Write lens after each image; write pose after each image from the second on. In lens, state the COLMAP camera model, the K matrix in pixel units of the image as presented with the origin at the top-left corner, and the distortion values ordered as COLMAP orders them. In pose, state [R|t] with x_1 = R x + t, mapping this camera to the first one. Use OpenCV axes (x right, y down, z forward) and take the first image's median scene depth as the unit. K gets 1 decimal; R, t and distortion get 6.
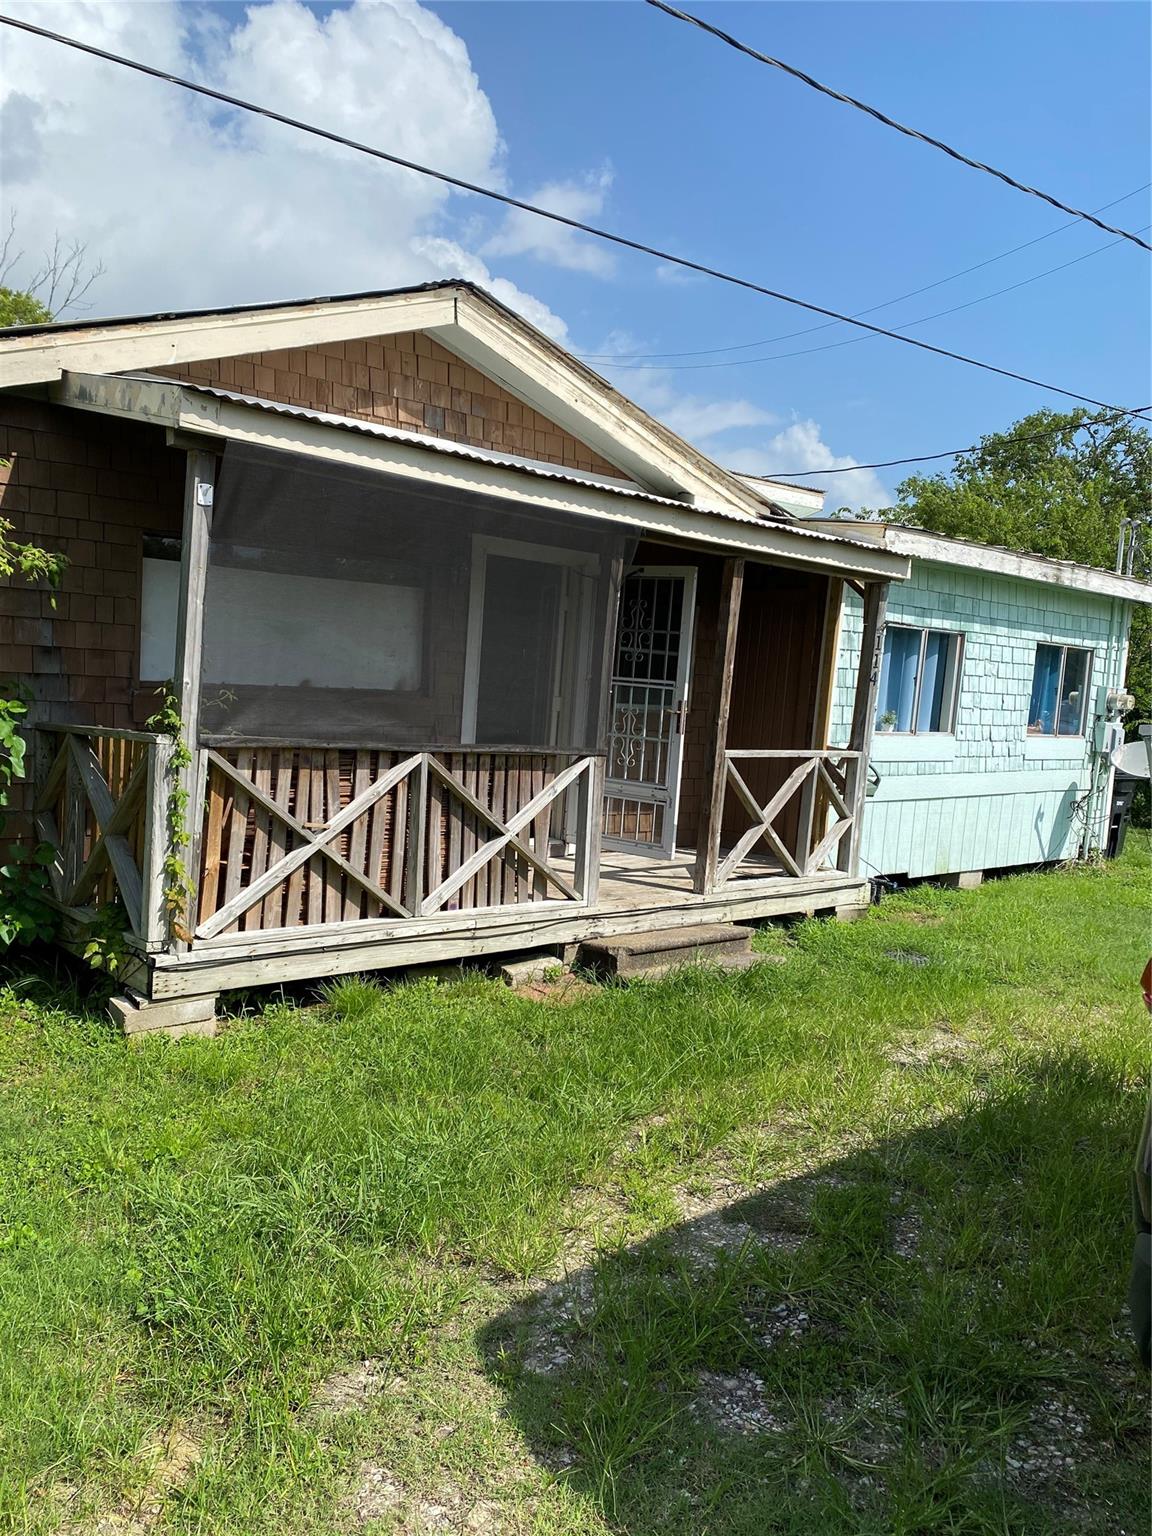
lens RADIAL K [[1201.7, 0, 584.0], [0, 1201.7, 784.7], [0, 0, 1]] dist [0.039457, -0.052582]
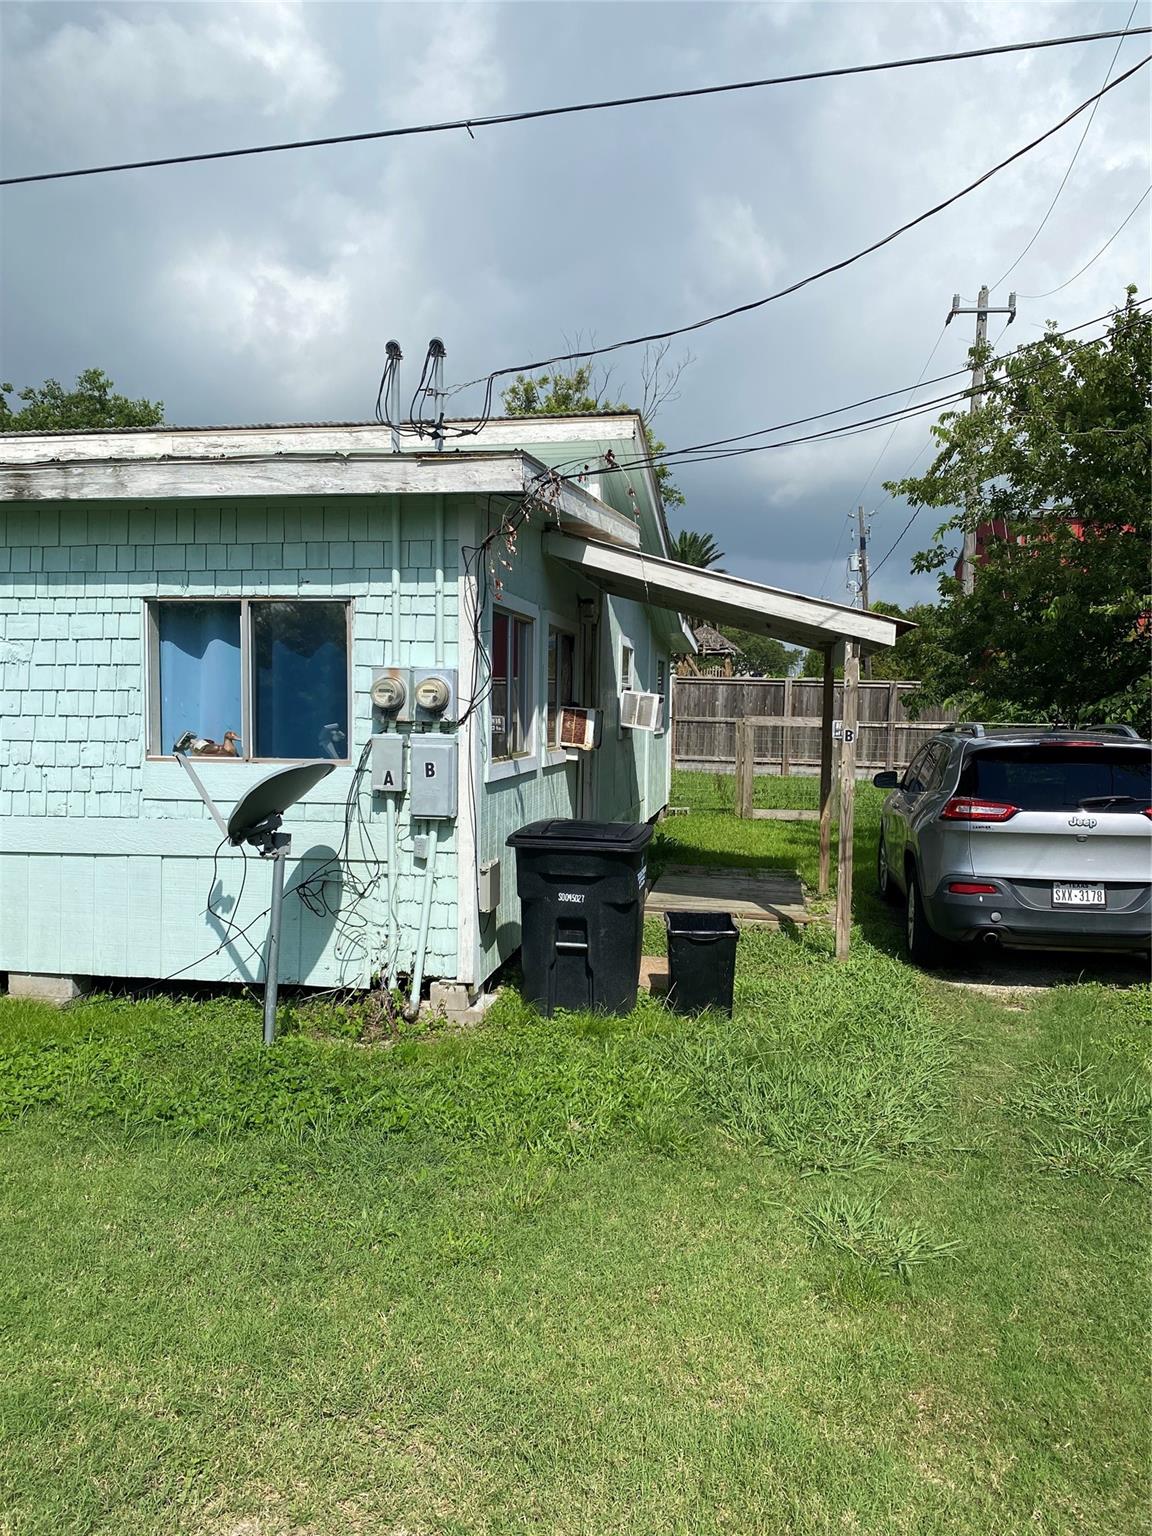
lens RADIAL K [[1201.7, 0, 584.0], [0, 1201.7, 784.7], [0, 0, 1]] dist [0.039457, -0.052582]
pose [[0.623990, -0.006193, -0.781408, 0.967461], [-0.044706, 0.998048, -0.043610, -0.011802], [0.780153, 0.062146, 0.622495, 0.803229]]
